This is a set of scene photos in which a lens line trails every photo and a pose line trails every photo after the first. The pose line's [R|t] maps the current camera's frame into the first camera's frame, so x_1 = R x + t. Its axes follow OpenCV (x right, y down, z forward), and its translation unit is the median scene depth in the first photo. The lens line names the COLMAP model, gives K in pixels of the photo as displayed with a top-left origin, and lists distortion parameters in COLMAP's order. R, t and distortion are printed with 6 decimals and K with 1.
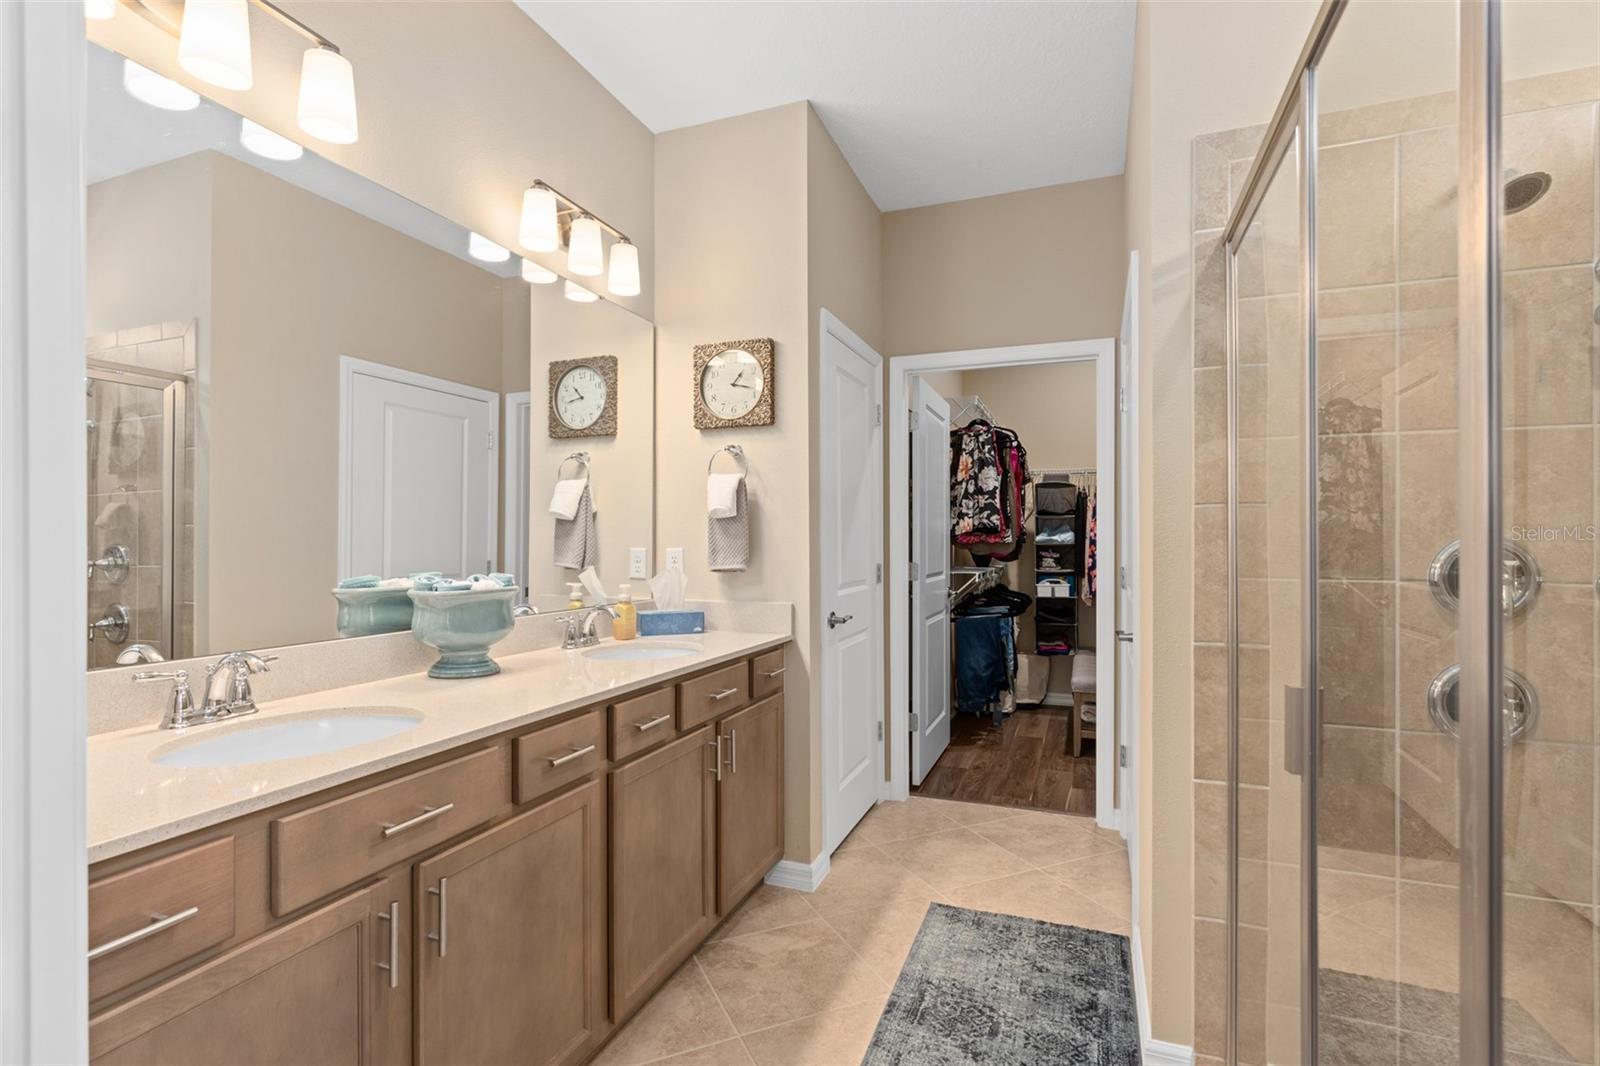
lens RADIAL K [[755.8, 0, 796.1], [0, 755.8, 534.3], [0, 0, 1]] dist [-0.000699, -0.000125]
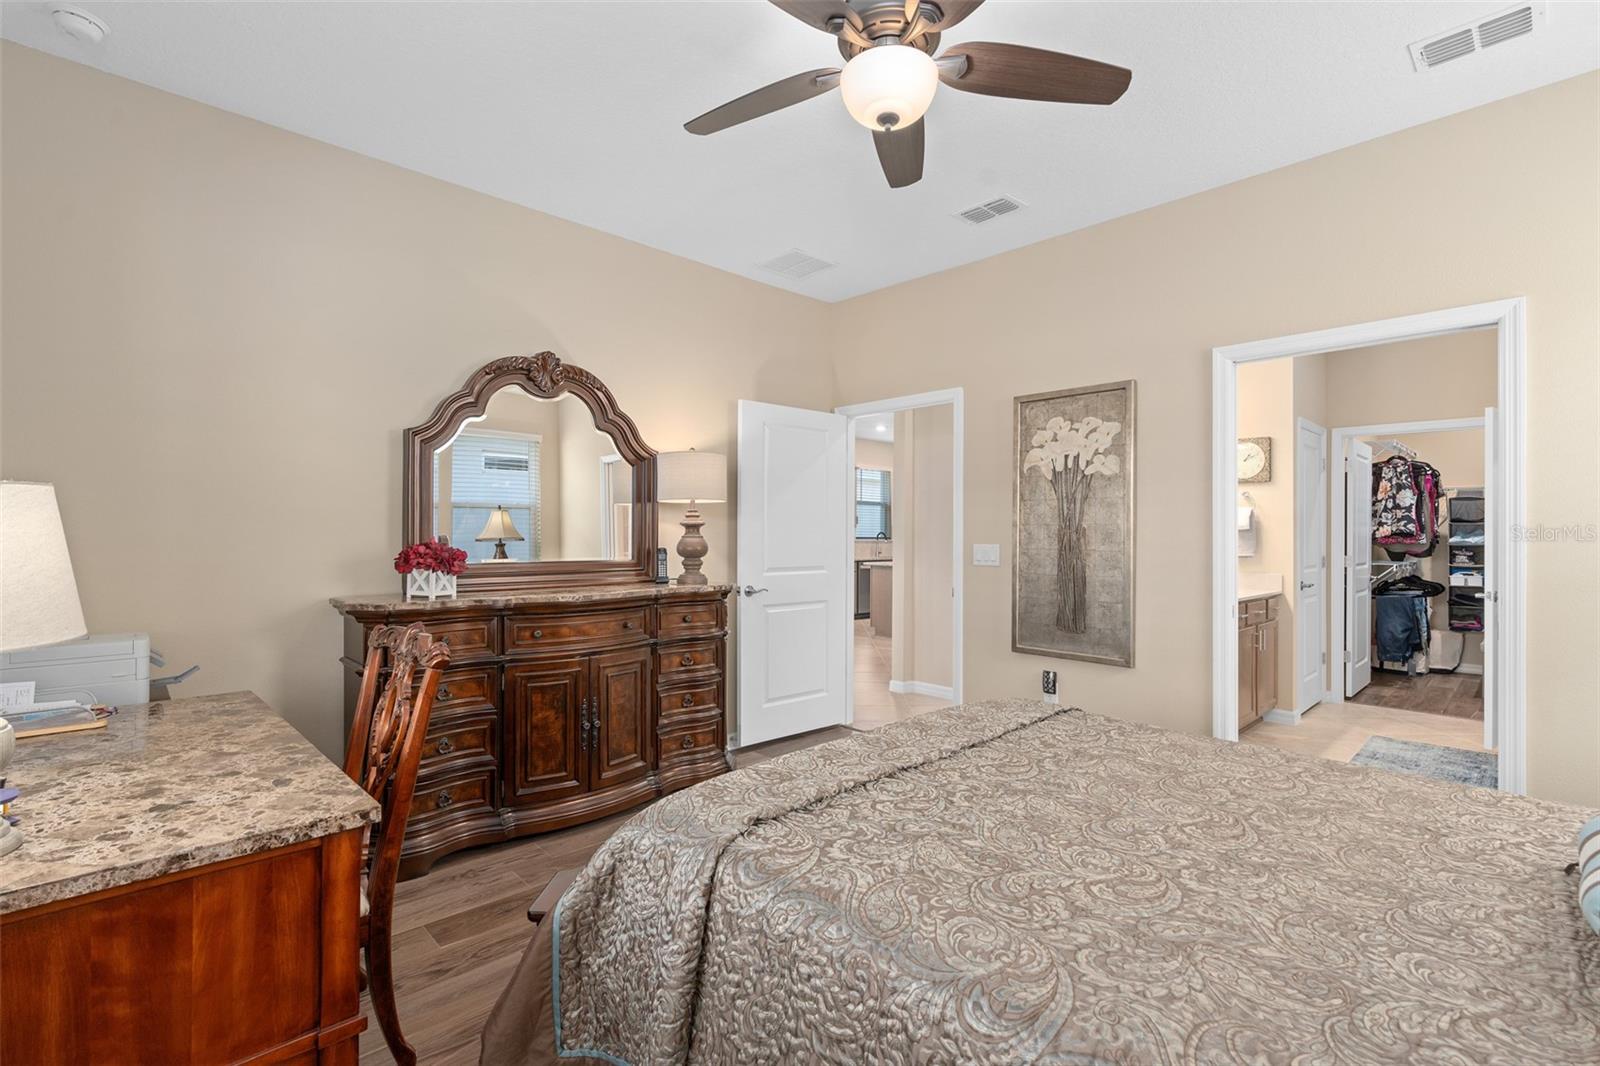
lens RADIAL K [[725.5, 0, 805.1], [0, 725.5, 520.3], [0, 0, 1]] dist [0.000575, 0.000634]
pose [[0.910479, 0.006750, -0.413499, -0.202030], [-0.008719, 0.999958, -0.002876, -0.018234], [0.413462, 0.006224, 0.910500, -0.687133]]
